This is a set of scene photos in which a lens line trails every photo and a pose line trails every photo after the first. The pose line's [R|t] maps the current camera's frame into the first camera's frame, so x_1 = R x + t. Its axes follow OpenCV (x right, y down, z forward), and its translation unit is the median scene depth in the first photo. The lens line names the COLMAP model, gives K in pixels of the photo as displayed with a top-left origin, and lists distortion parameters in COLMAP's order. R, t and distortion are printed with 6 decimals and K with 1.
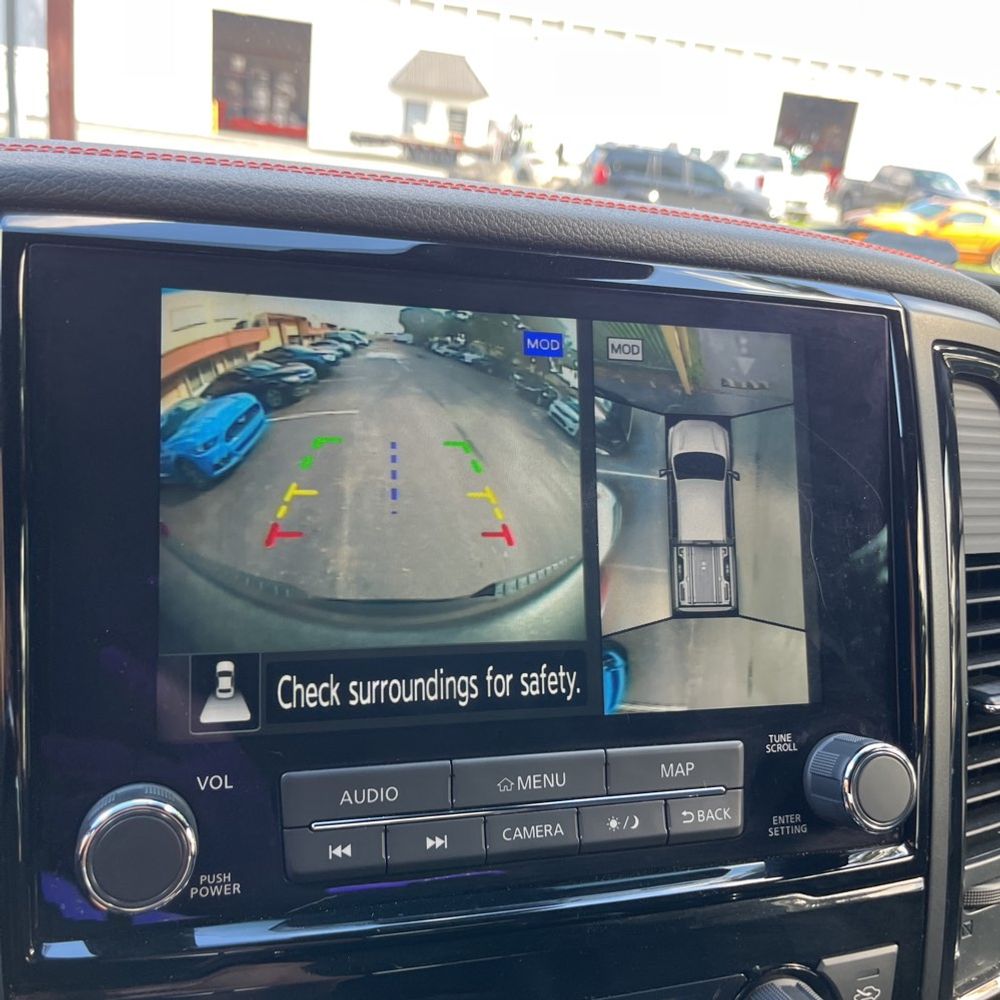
lens RADIAL K [[1011.0, 0, 508.2], [0, 1011.0, 500.5], [0, 0, 1]] dist [-0.013861, 0.000000]
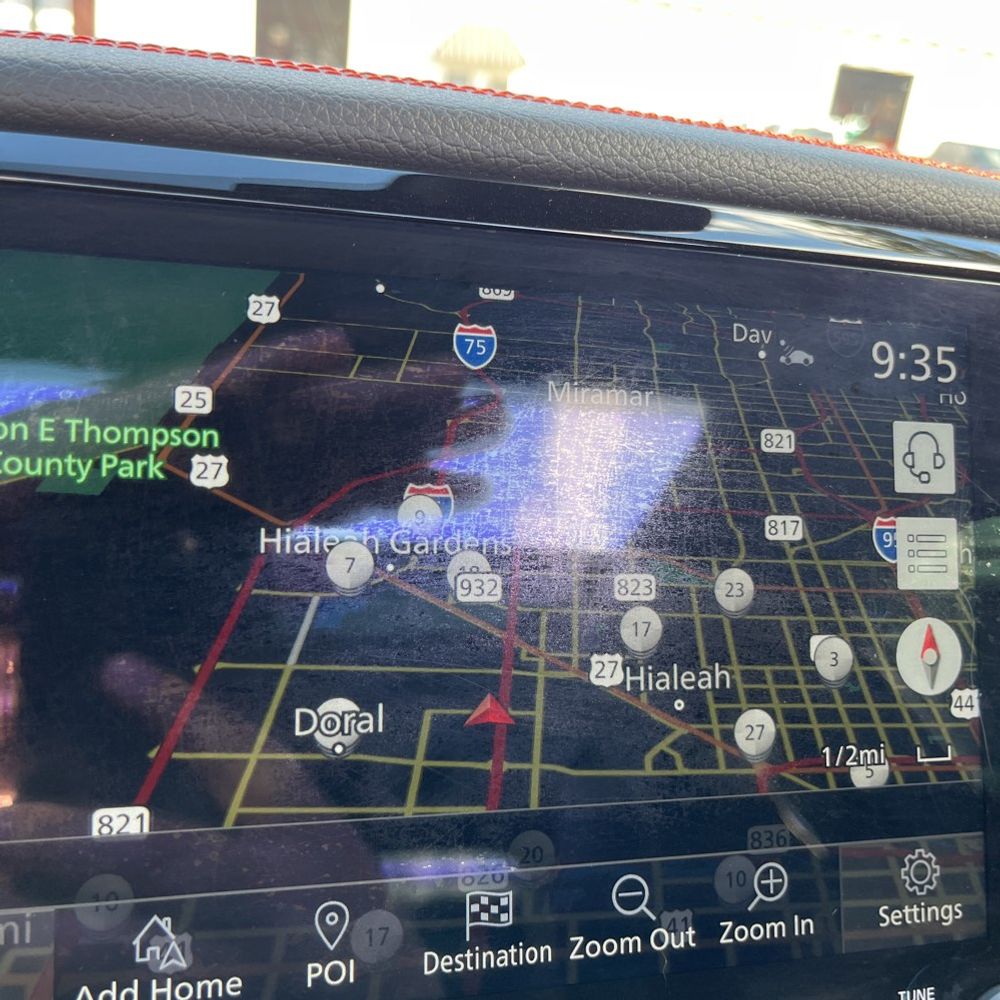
lens RADIAL K [[1011.0, 0, 496.8], [0, 1011.0, 503.8], [0, 0, 1]] dist [-0.013861, 0.000000]
pose [[0.998802, 0.016431, -0.046084, 0.041148], [-0.015382, 0.999616, 0.023043, -0.069326], [0.046445, -0.022306, 0.998672, 0.392195]]
